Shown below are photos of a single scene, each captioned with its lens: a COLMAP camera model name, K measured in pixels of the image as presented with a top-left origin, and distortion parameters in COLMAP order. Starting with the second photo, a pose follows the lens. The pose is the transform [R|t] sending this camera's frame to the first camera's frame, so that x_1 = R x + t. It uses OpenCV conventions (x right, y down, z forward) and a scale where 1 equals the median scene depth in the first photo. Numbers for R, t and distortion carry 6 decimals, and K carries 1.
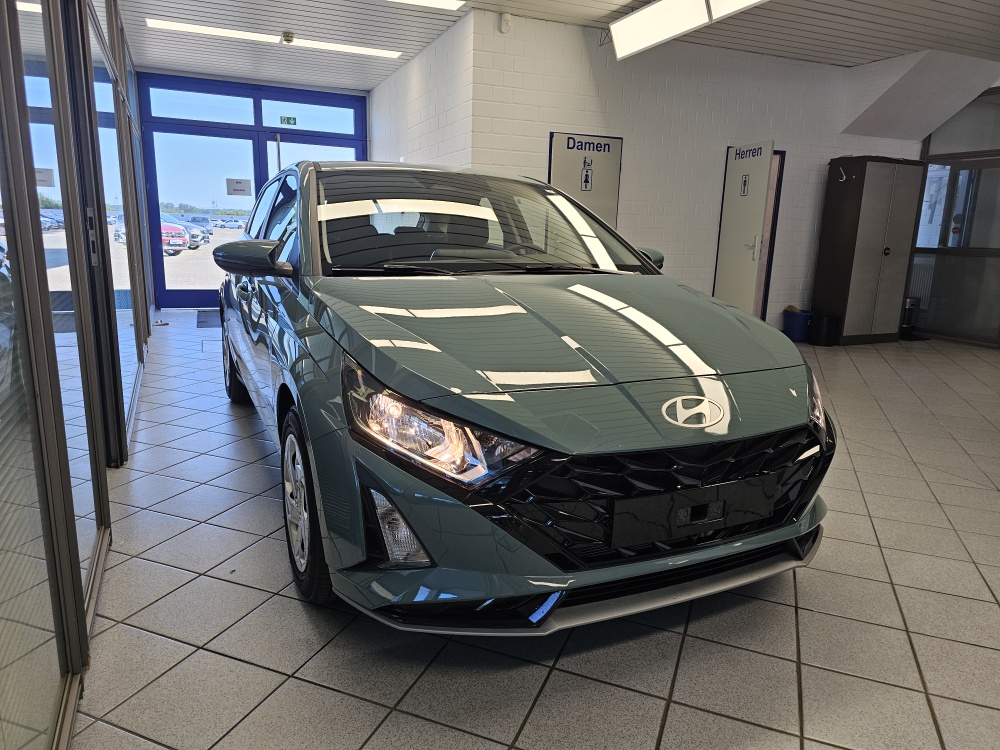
lens RADIAL K [[677.4, 0, 499.9], [0, 677.4, 369.3], [0, 0, 1]] dist [0.057436, -0.062570]
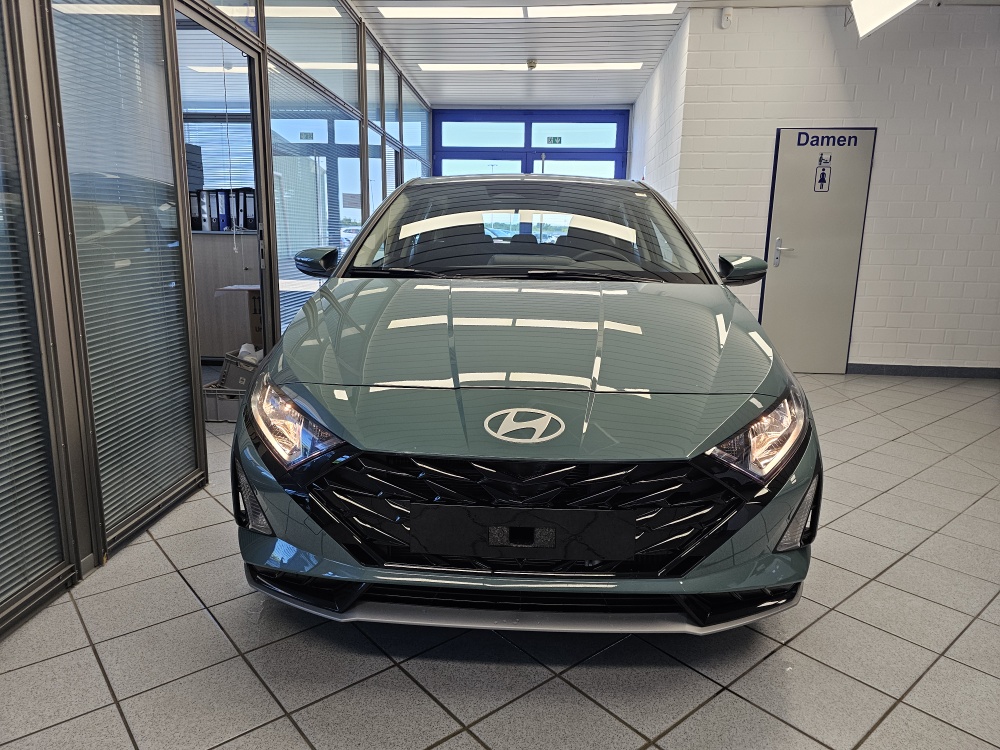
lens RADIAL K [[675.4, 0, 493.4], [0, 675.4, 363.9], [0, 0, 1]] dist [0.039501, -0.038506]
pose [[0.881258, 0.075470, -0.466571, 0.180842], [-0.087092, 0.996195, -0.003360, -0.003837], [0.464542, 0.043596, 0.884477, 0.045365]]
